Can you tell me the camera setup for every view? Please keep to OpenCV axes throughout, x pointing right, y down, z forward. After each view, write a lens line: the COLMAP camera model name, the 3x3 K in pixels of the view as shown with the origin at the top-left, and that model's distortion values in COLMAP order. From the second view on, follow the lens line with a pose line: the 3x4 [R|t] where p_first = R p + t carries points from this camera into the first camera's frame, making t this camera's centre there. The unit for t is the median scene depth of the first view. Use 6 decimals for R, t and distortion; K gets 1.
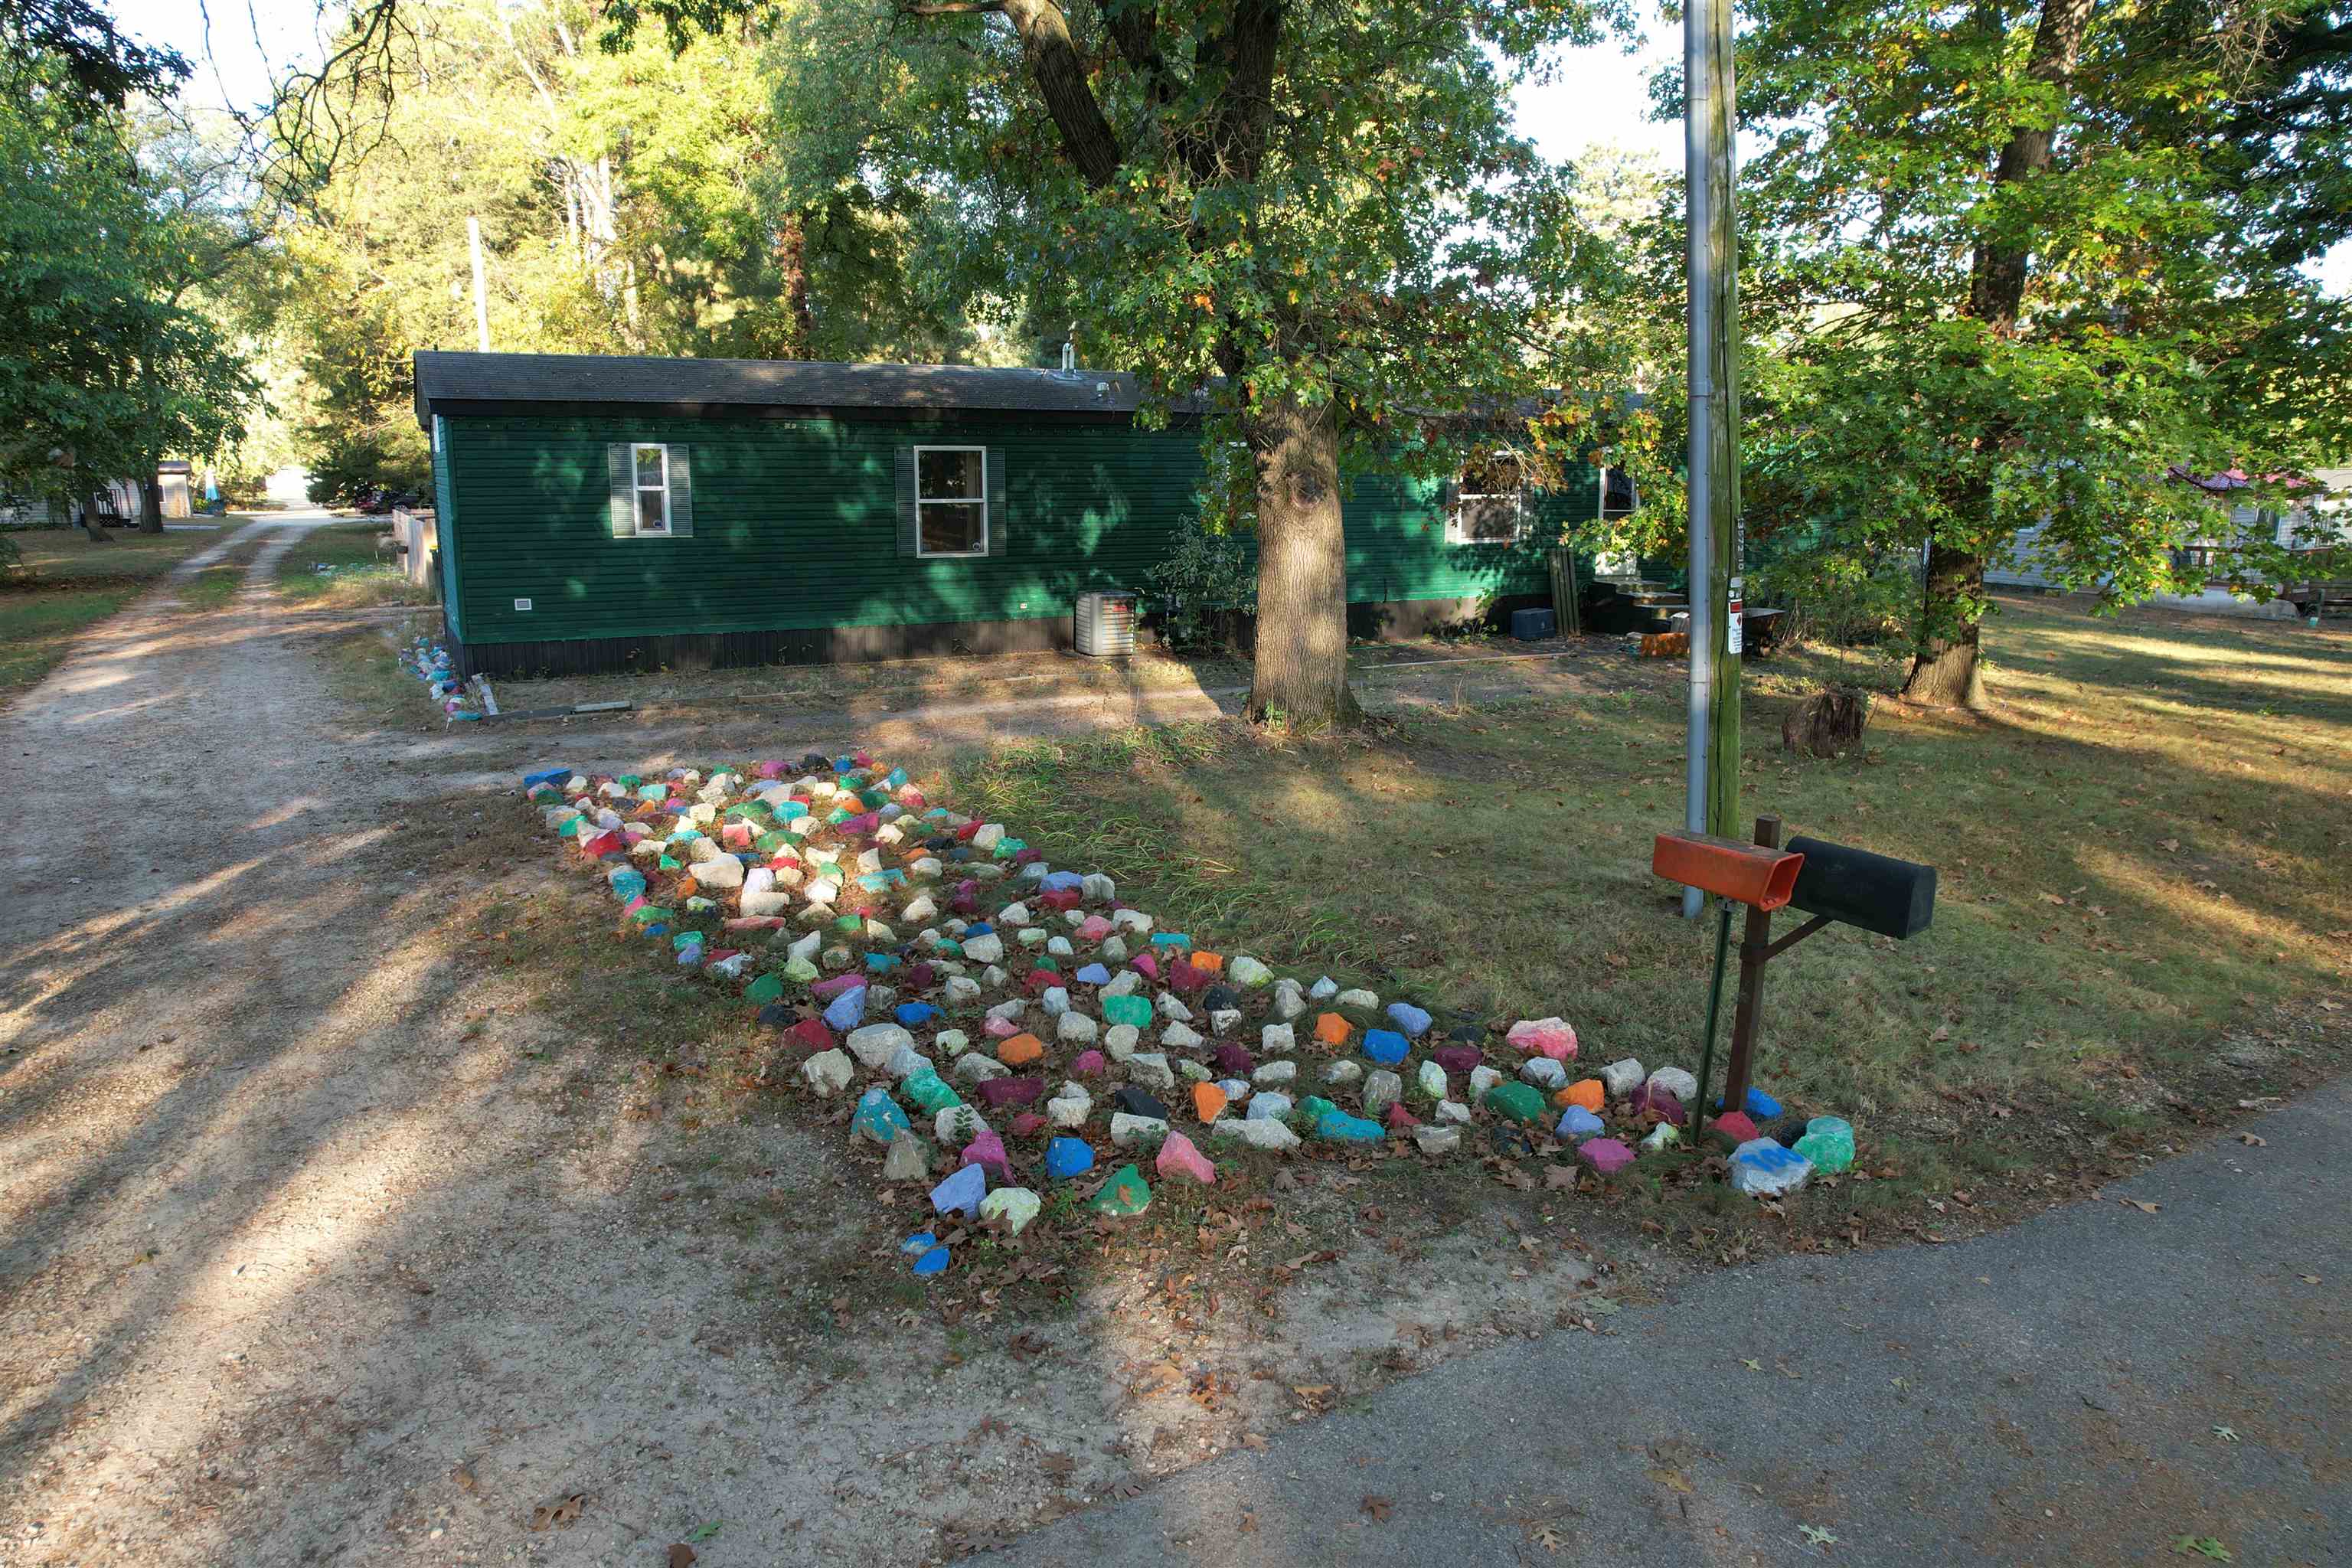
lens RADIAL K [[1509.5, 0, 1181.0], [0, 1509.5, 780.5], [0, 0, 1]] dist [-0.075346, 0.071850]
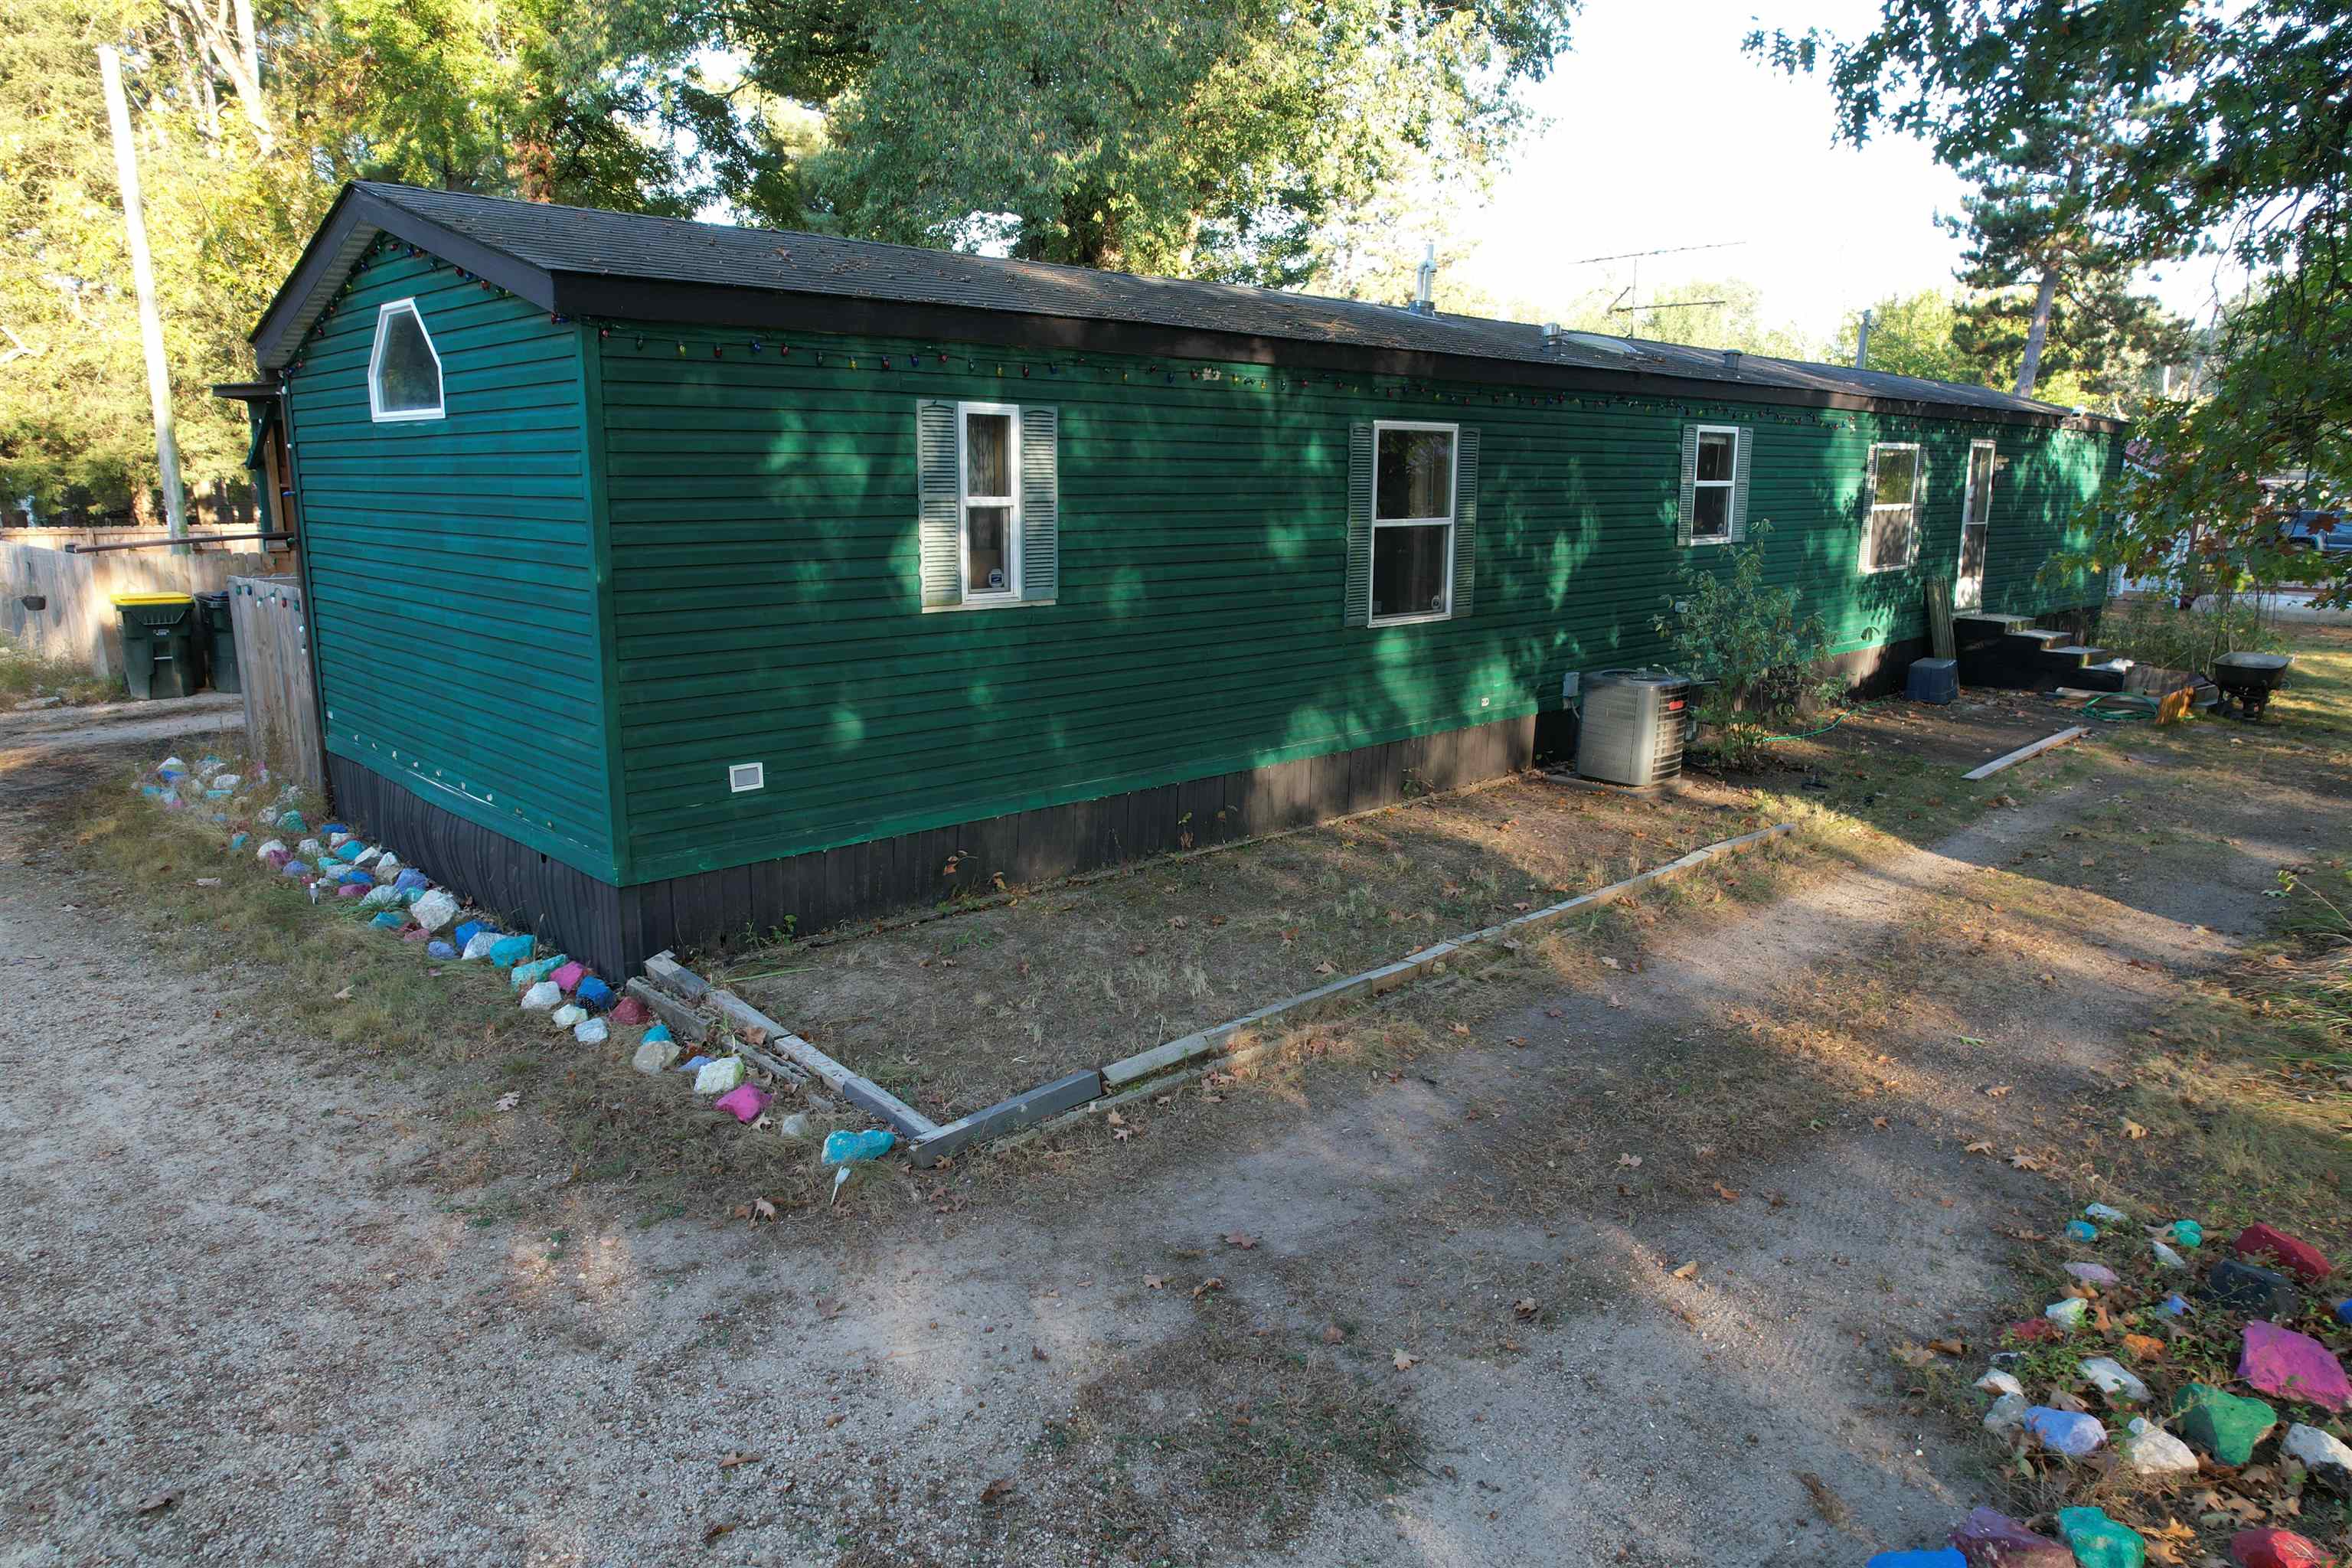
lens RADIAL K [[1509.5, 0, 1181.0], [0, 1509.5, 780.5], [0, 0, 1]] dist [-0.075346, 0.071850]
pose [[0.955071, -0.063358, 0.289525, -0.400042], [0.065054, 0.997875, 0.003773, -0.098865], [-0.289149, 0.015231, 0.957163, 0.498471]]
